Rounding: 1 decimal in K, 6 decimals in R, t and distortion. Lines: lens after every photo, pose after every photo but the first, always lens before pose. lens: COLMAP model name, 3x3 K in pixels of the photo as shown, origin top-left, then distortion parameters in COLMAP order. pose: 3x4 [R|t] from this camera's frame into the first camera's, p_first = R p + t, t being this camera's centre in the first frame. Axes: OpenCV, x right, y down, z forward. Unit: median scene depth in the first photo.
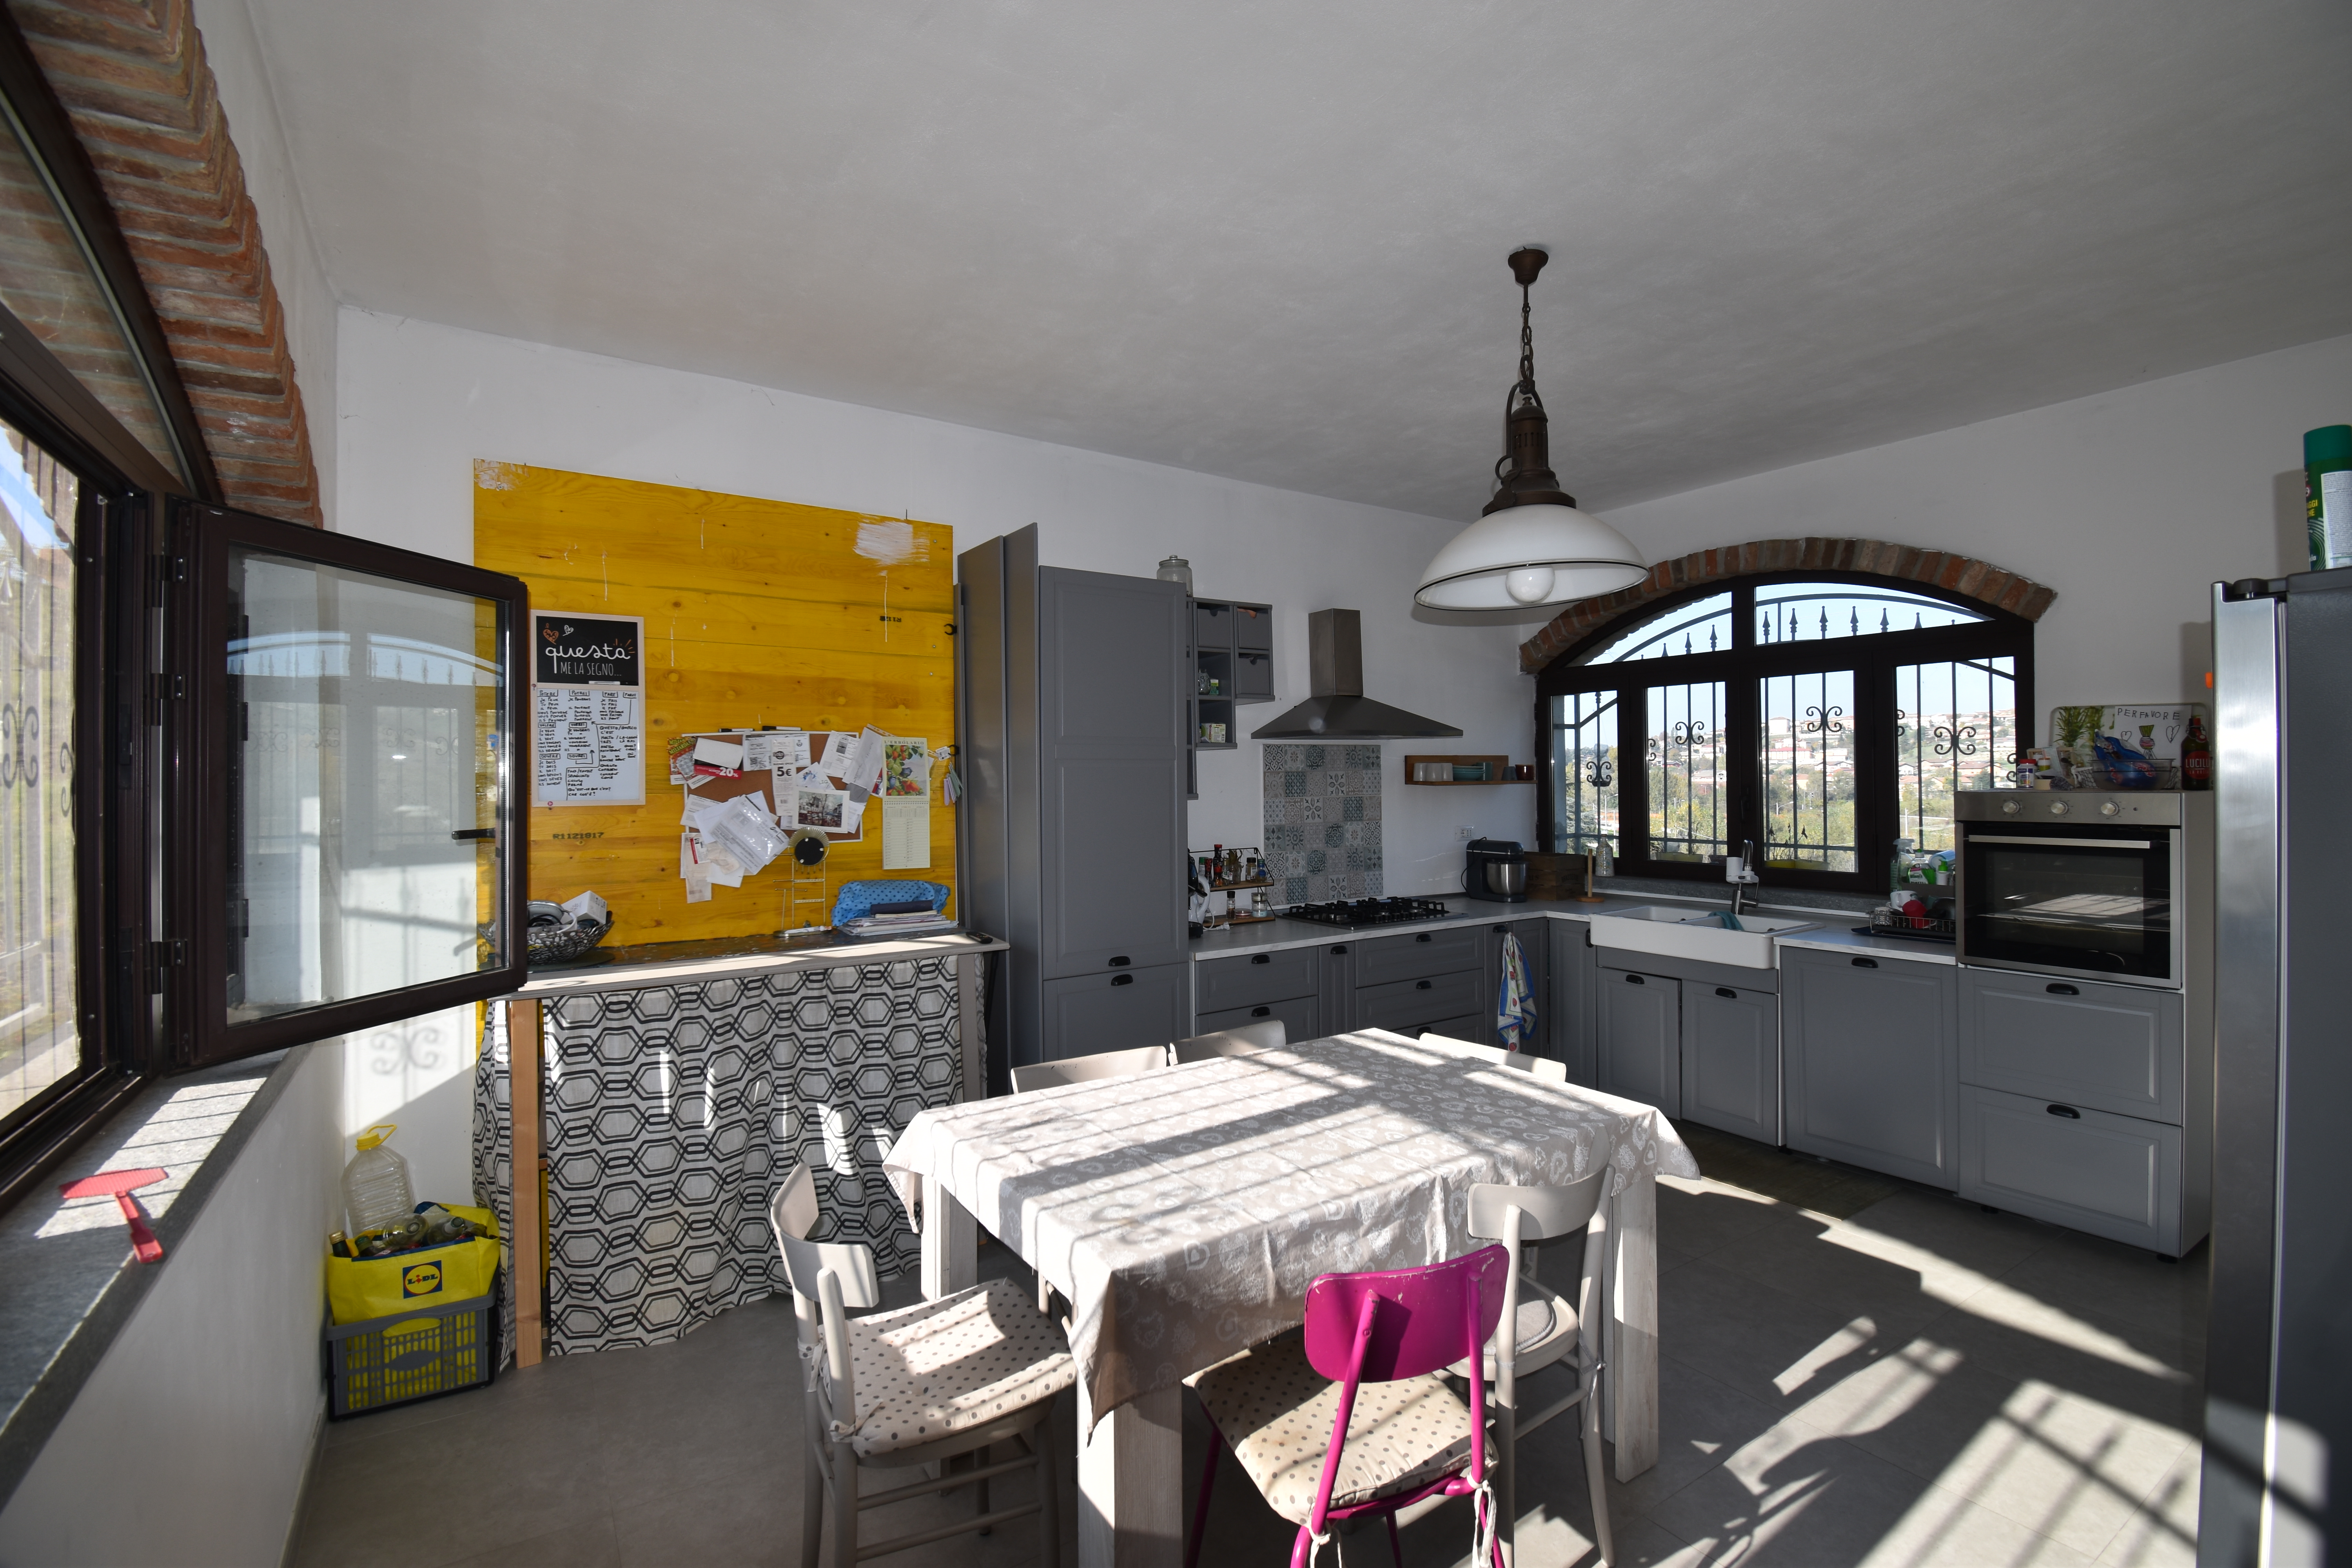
lens RADIAL K [[1036.3, 0, 1176.0], [0, 1036.3, 784.0], [0, 0, 1]] dist [0.020950, -0.027029]
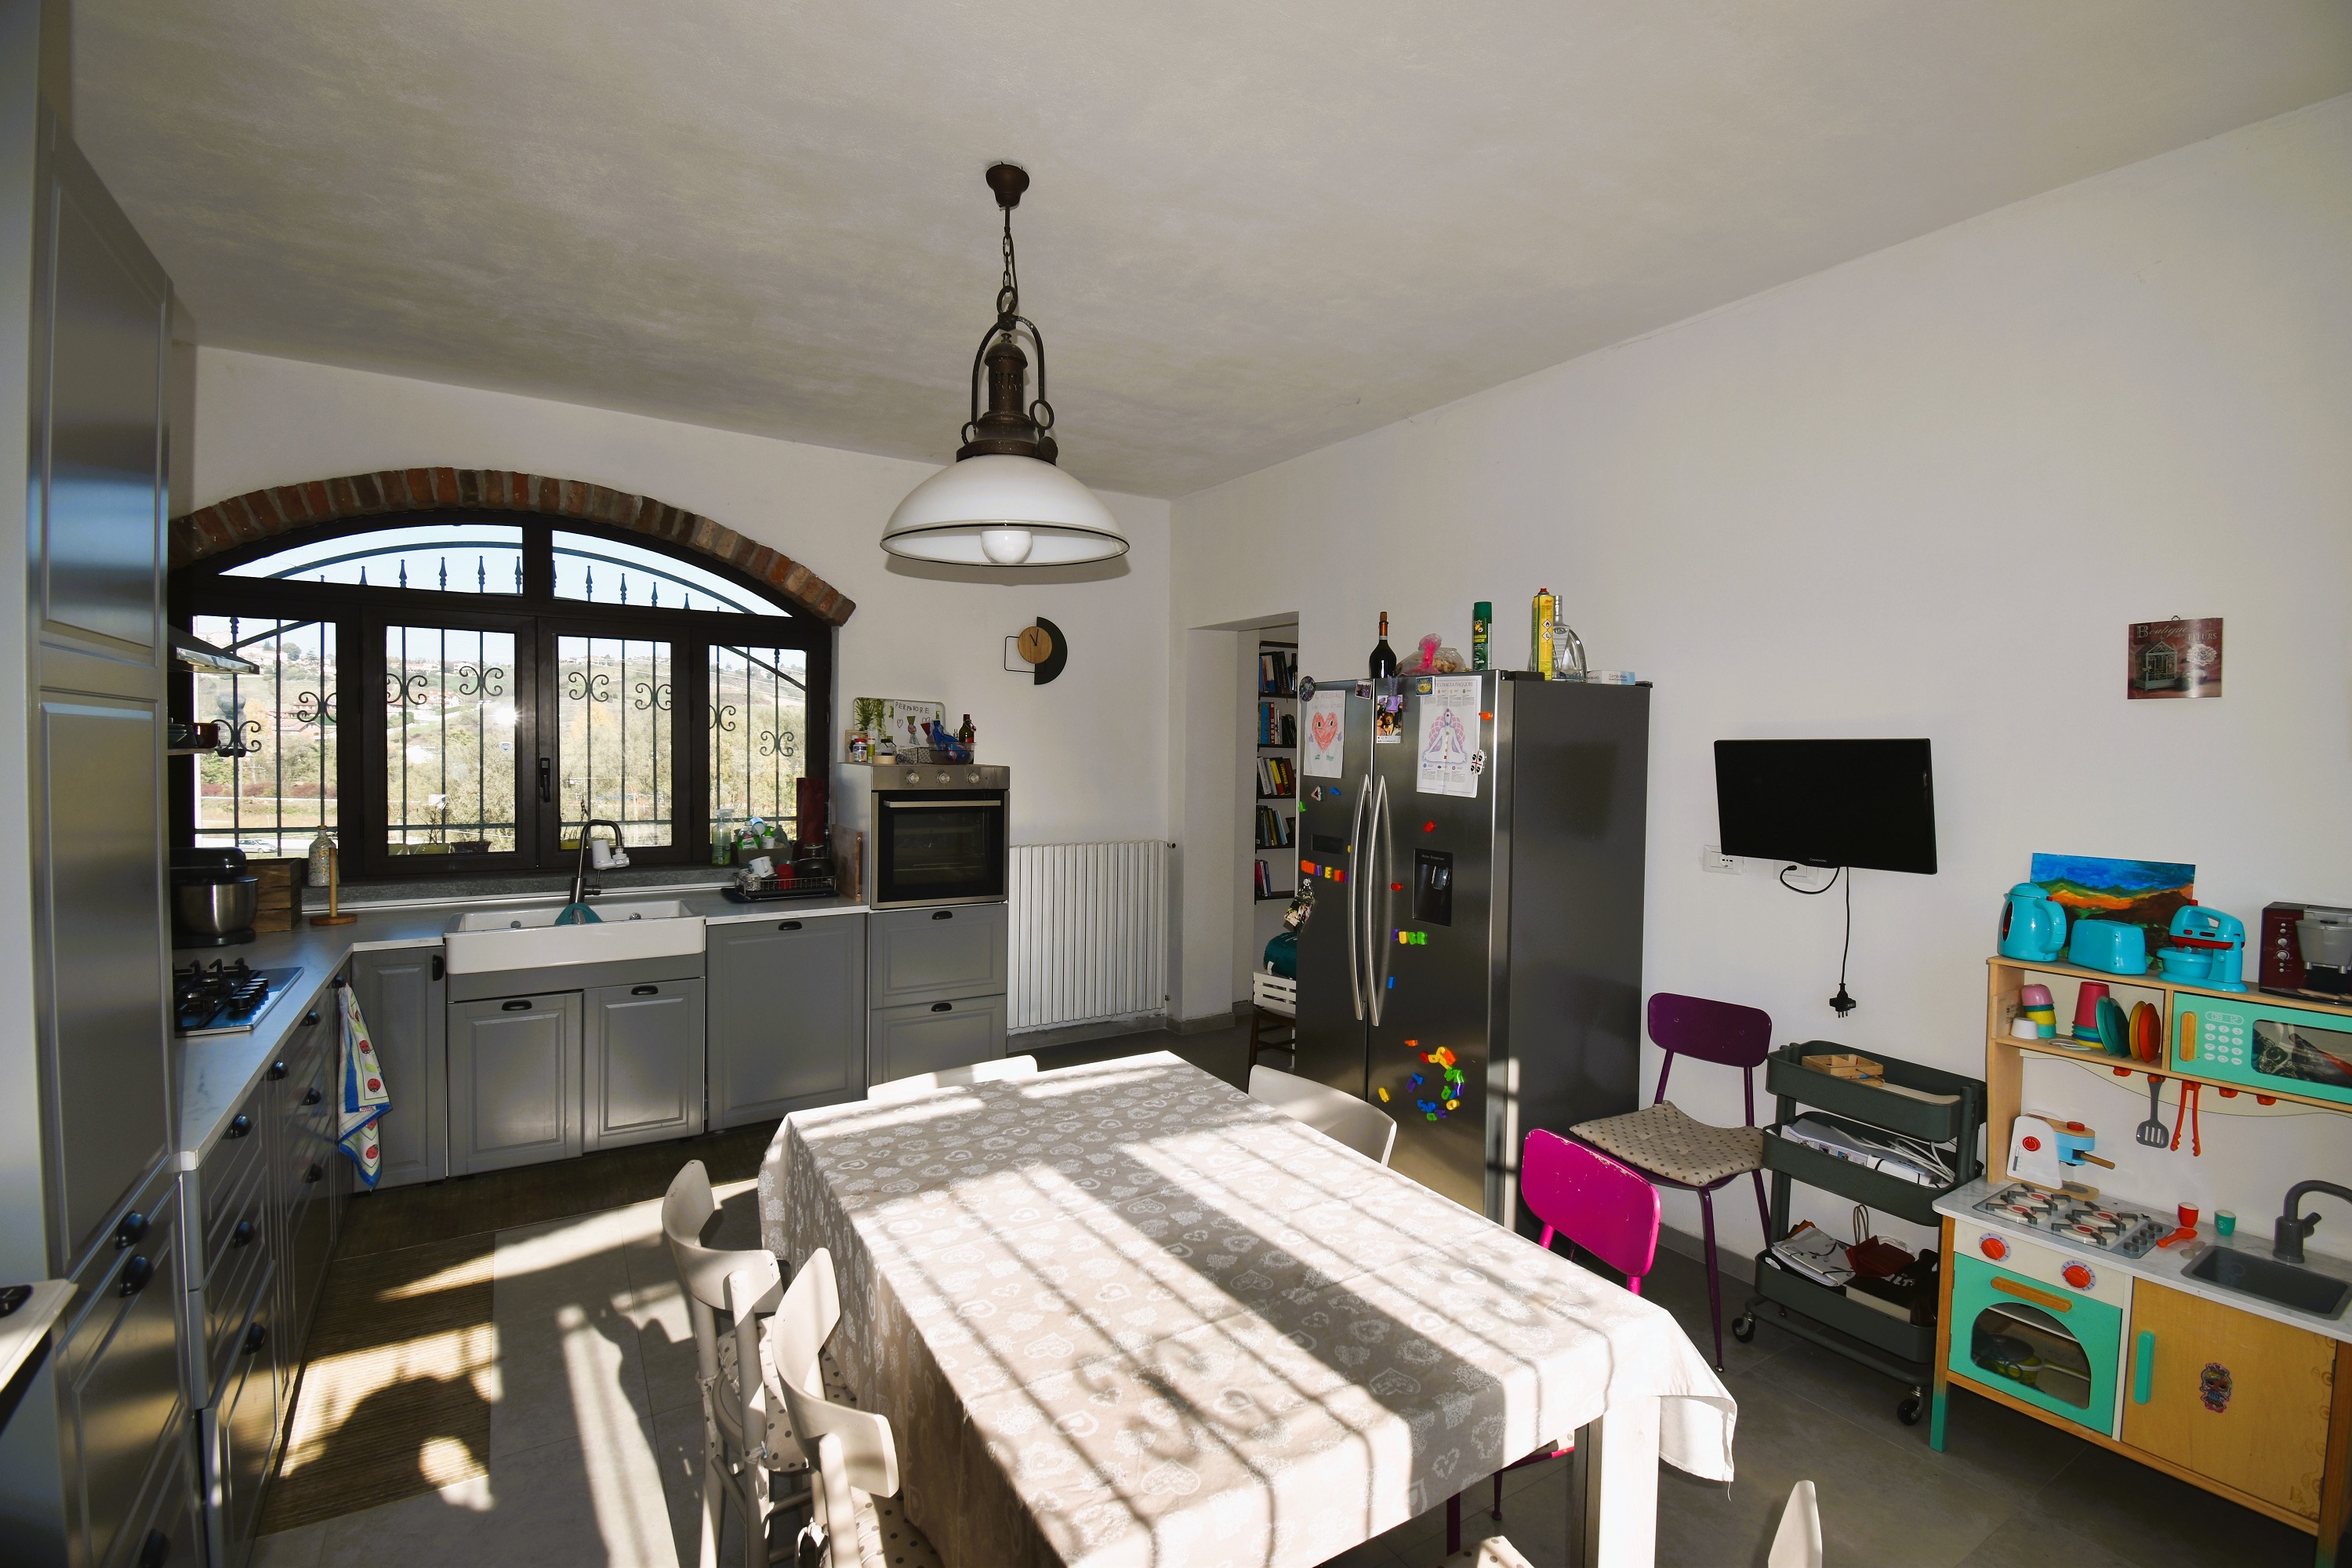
lens RADIAL K [[1040.9, 0, 1179.9], [0, 1040.9, 782.0], [0, 0, 1]] dist [0.018983, -0.025440]
pose [[0.020732, -0.021316, 0.999558, -0.346932], [-0.008875, 0.999729, 0.021504, -0.002568], [-0.999746, -0.009317, 0.020537, 0.505041]]
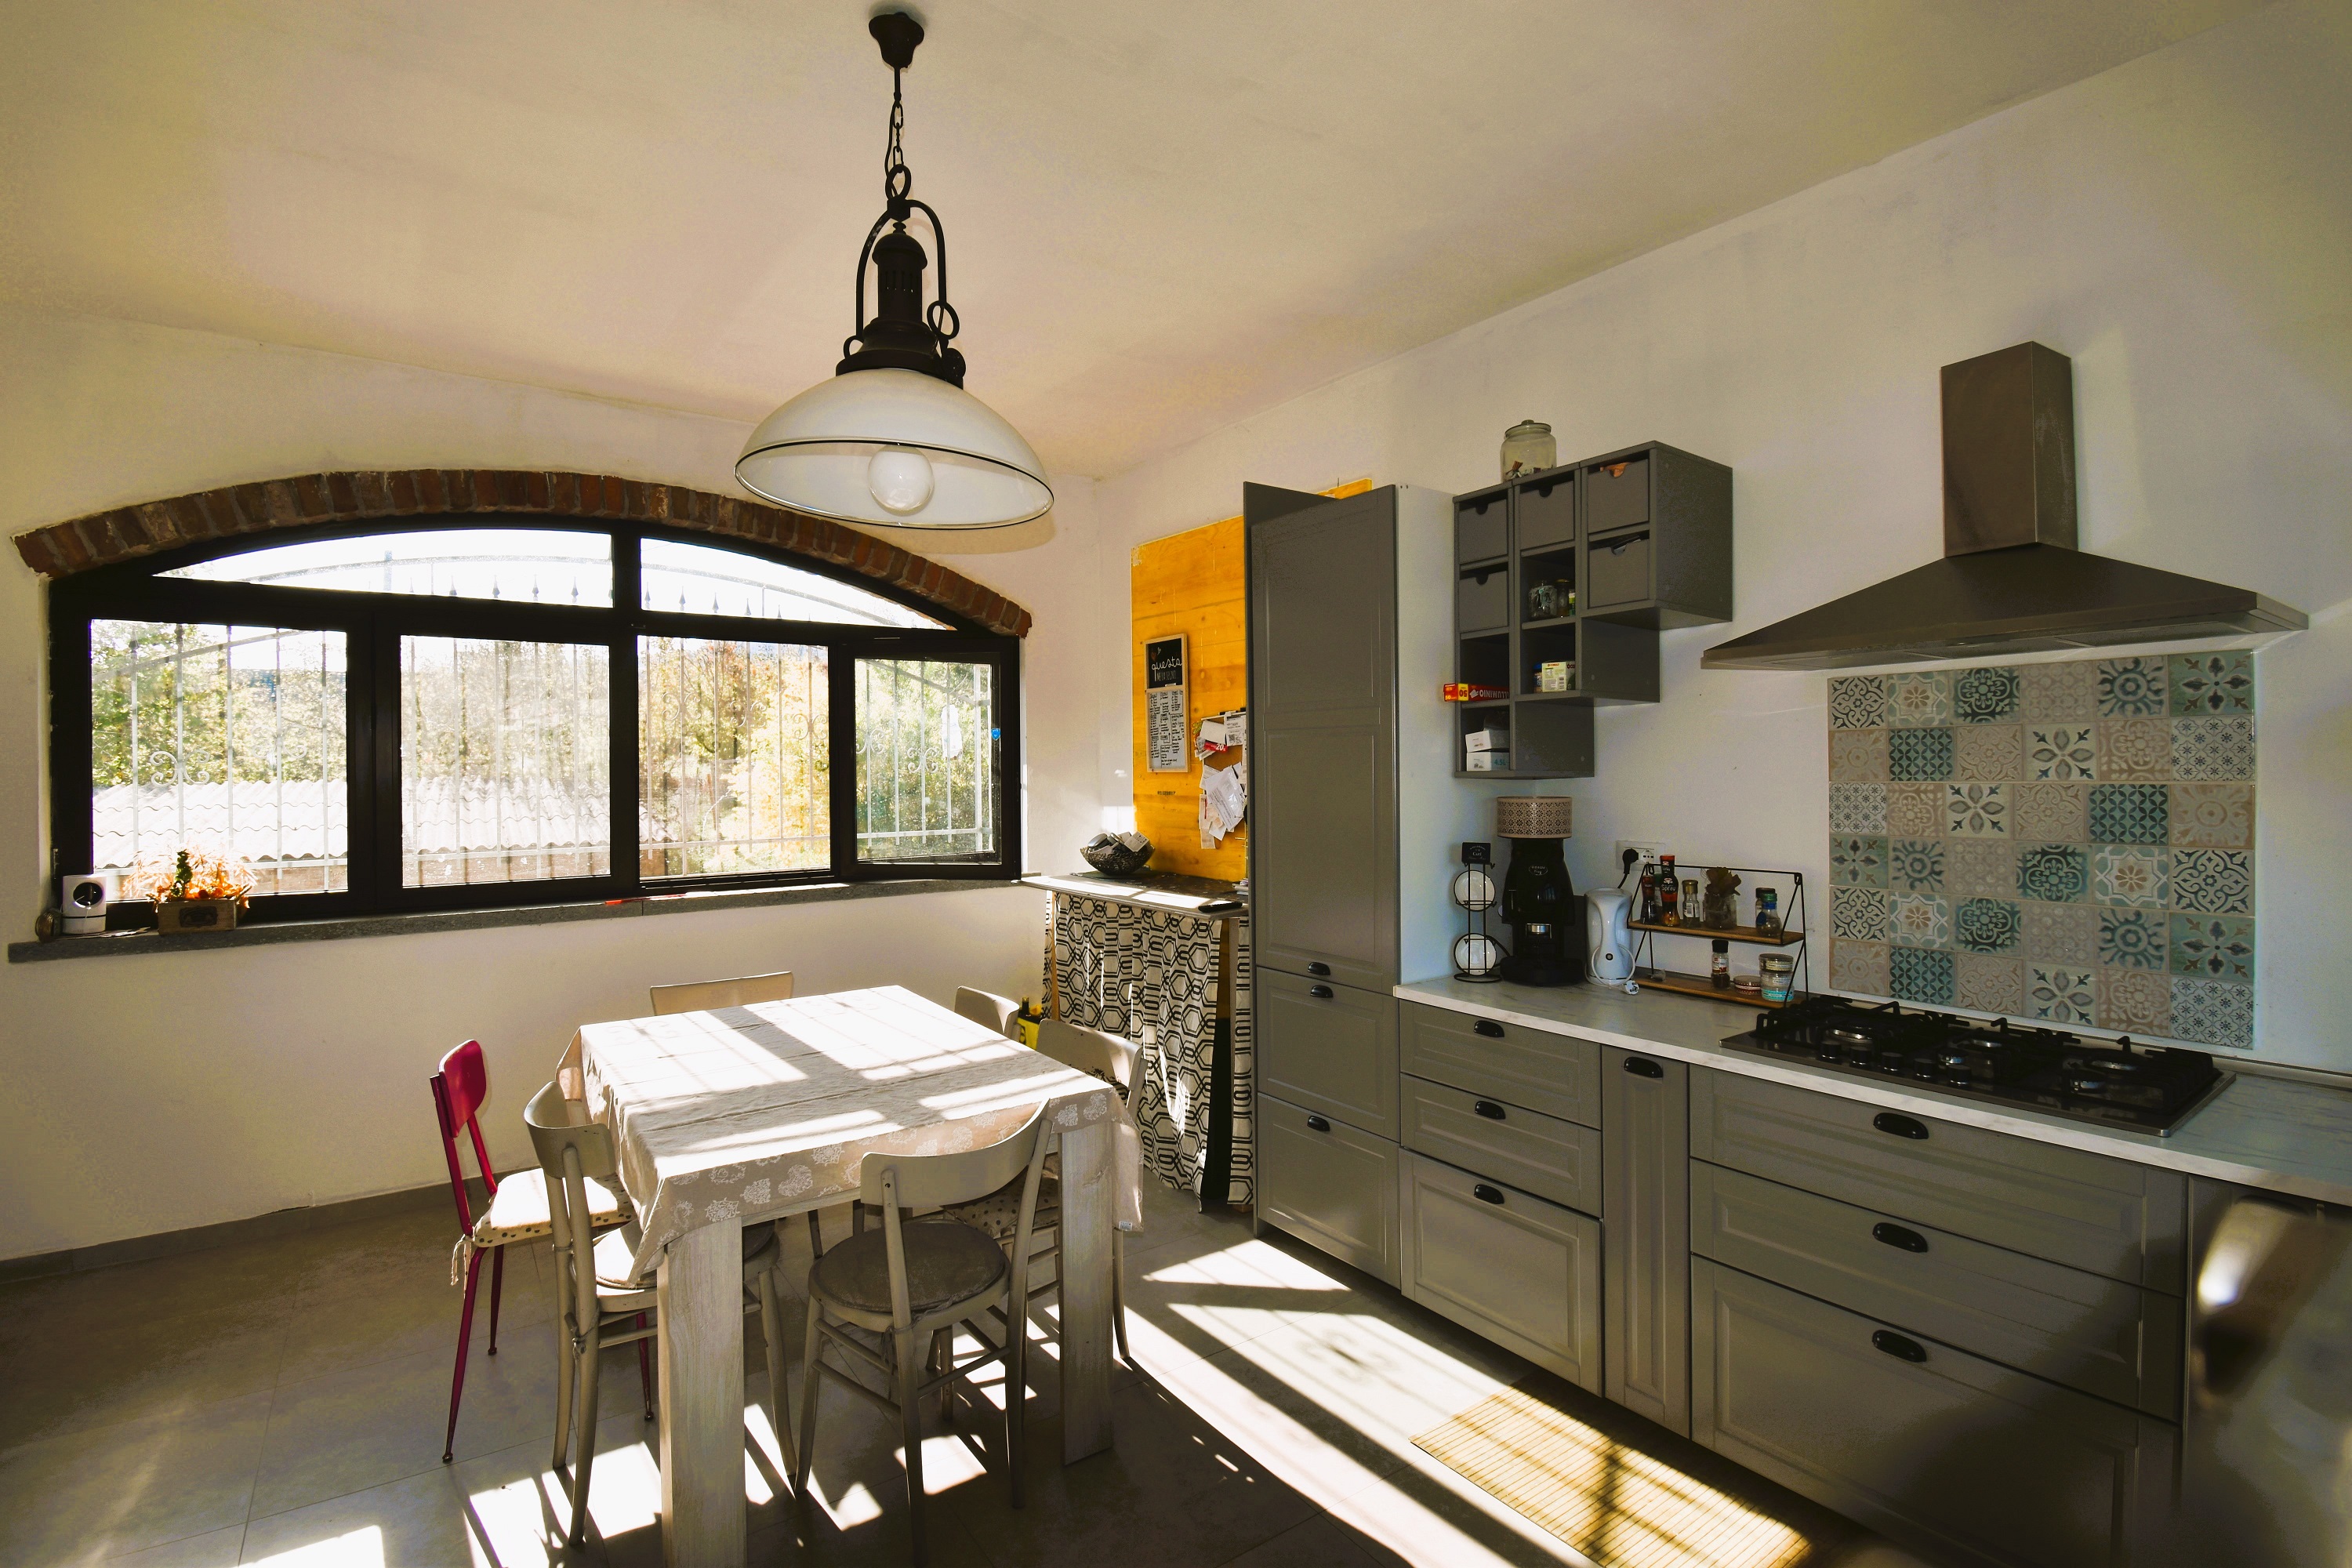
lens RADIAL K [[1036.3, 0, 1176.0], [0, 1036.3, 784.0], [0, 0, 1]] dist [0.020950, -0.027029]
pose [[0.060040, 0.020633, -0.997983, 0.636035], [-0.003556, 0.999784, 0.020456, 0.005863], [0.998190, 0.002321, 0.060100, 0.693028]]
